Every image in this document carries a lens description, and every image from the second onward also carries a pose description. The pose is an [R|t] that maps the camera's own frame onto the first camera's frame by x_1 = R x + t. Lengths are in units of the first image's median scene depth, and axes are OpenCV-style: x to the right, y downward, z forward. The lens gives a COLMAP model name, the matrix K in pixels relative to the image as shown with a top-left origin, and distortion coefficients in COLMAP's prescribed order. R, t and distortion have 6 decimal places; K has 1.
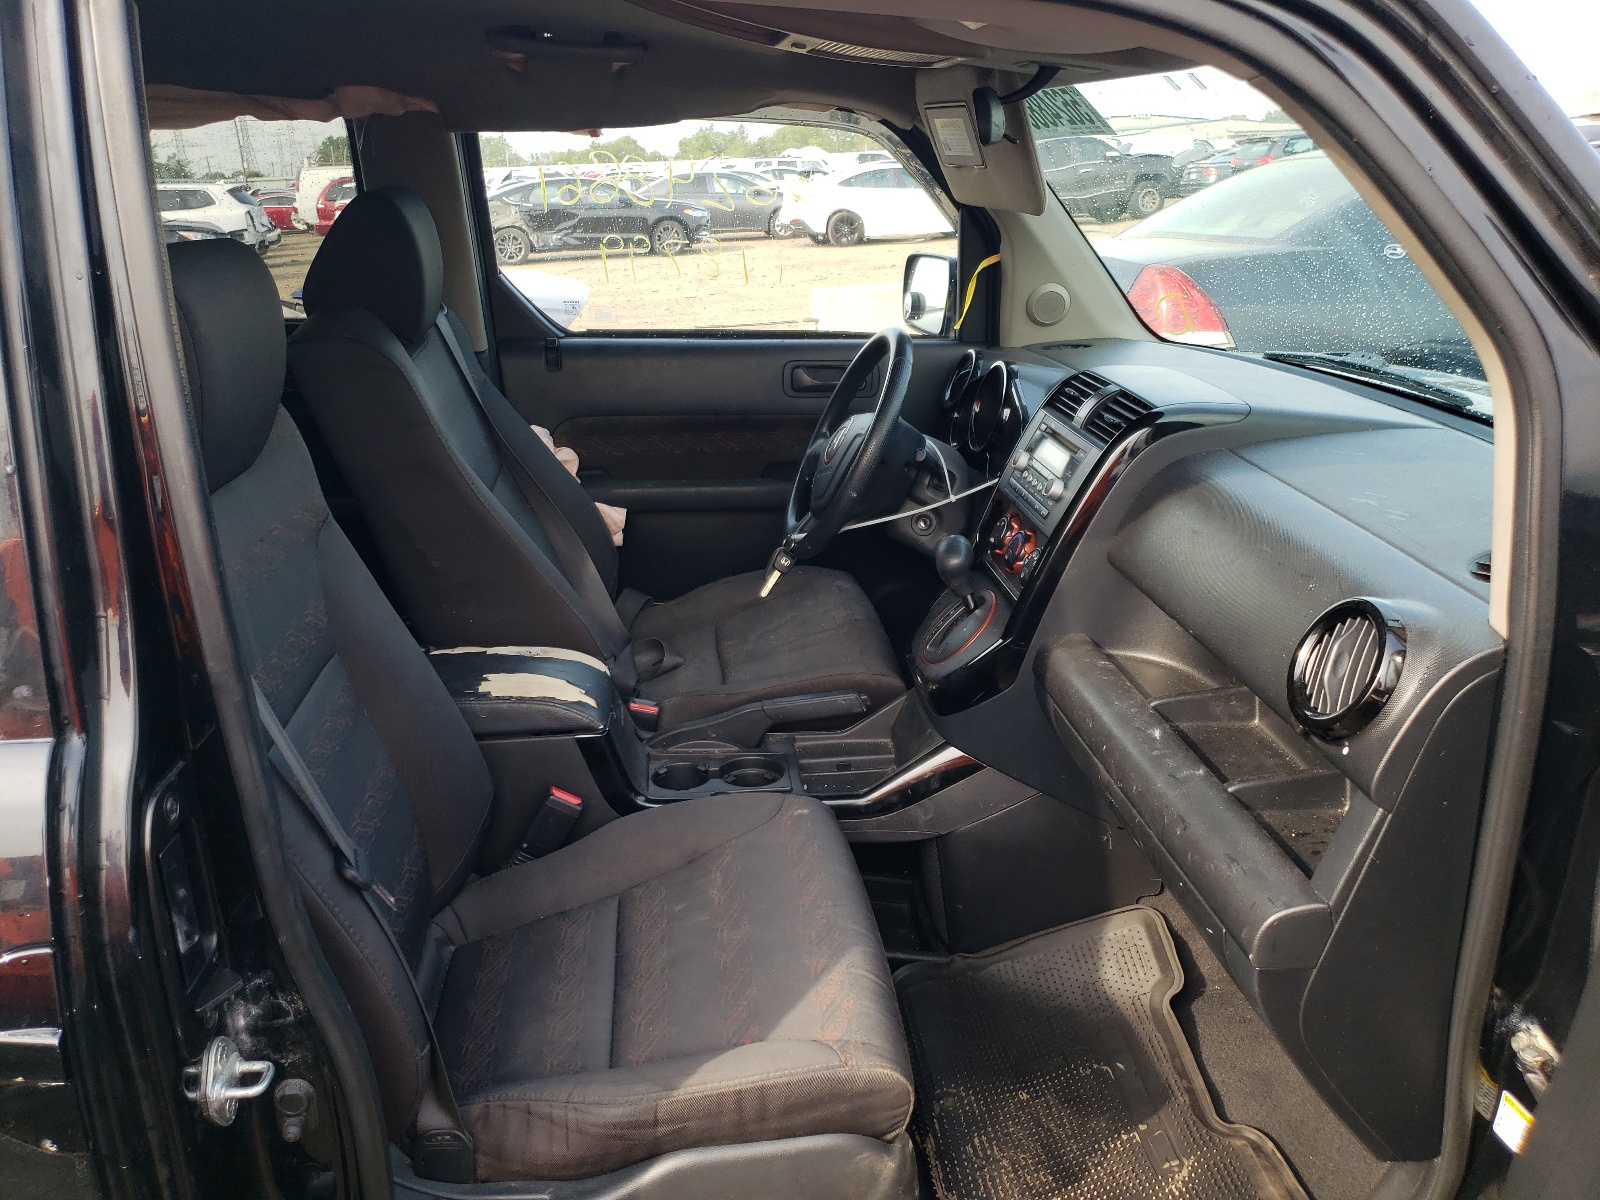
lens RADIAL K [[1197.7, 0, 800.0], [0, 1197.7, 600.0], [0, 0, 1]] dist [-0.004868, -0.005142]
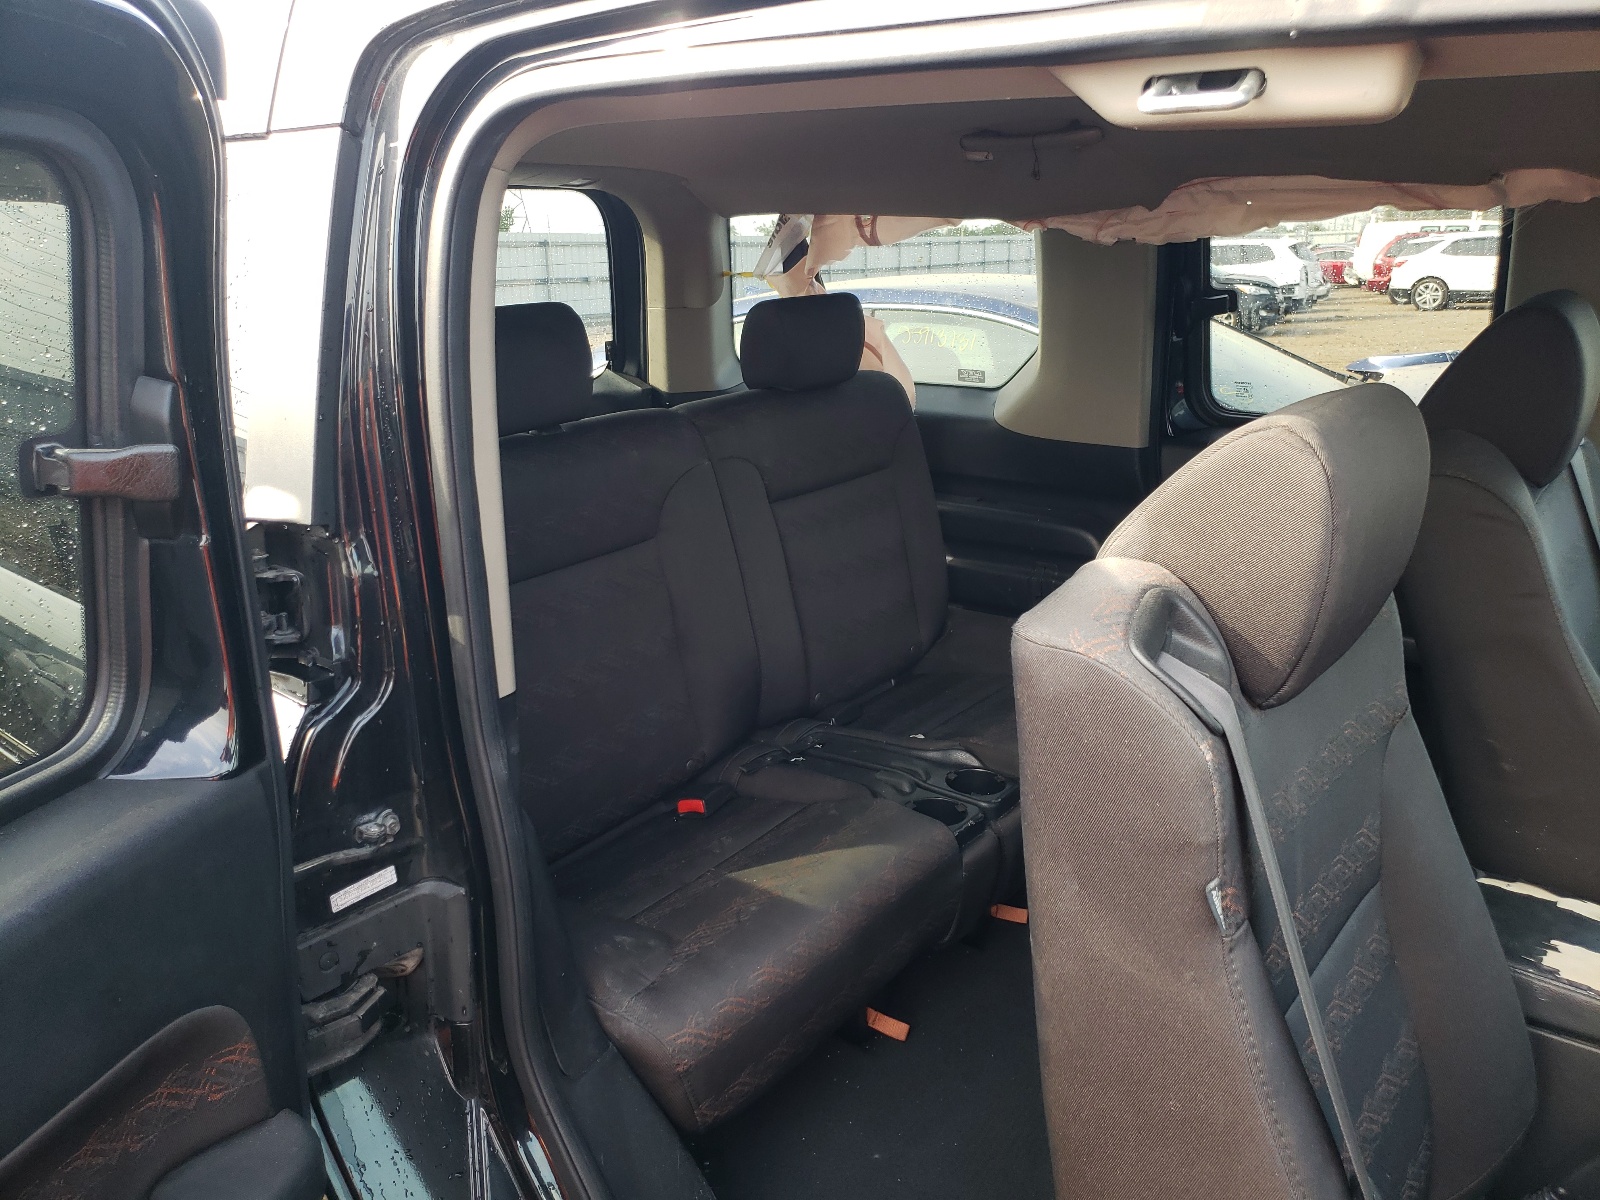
lens RADIAL K [[1197.7, 0, 800.0], [0, 1197.7, 600.0], [0, 0, 1]] dist [-0.004868, -0.005142]
pose [[0.697082, 0.198091, -0.689084, -0.117773], [-0.227037, 0.972606, 0.049922, -0.076394], [0.680096, 0.121647, 0.722960, 0.102359]]
